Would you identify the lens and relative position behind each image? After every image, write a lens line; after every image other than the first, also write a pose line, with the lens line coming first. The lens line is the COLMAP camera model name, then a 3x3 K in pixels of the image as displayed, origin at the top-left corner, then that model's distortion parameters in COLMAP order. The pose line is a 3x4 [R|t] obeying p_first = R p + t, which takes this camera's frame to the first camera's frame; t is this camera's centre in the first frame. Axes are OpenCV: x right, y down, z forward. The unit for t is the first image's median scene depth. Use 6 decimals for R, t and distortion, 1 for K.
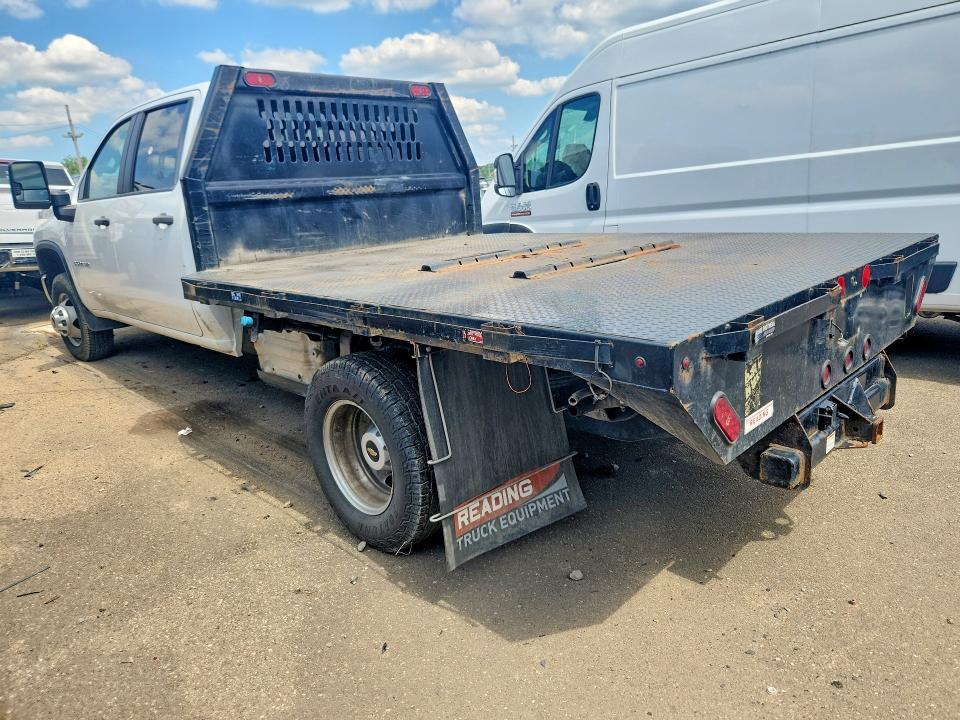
lens RADIAL K [[648.6, 0, 482.3], [0, 648.6, 361.7], [0, 0, 1]] dist [0.031764, -0.014451]
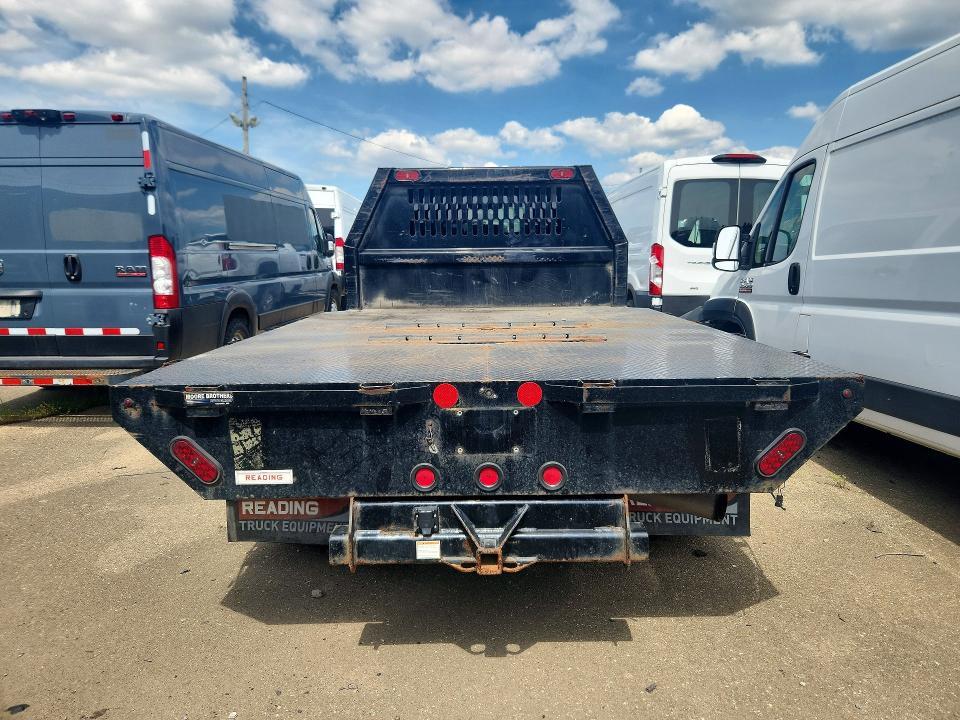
lens RADIAL K [[648.6, 0, 480.4], [0, 648.6, 356.5], [0, 0, 1]] dist [0.031764, -0.014451]
pose [[0.700631, 0.161290, -0.695055, 0.704017], [-0.216599, 0.976226, 0.008200, -0.105823], [0.679853, 0.144803, 0.718910, 0.182873]]
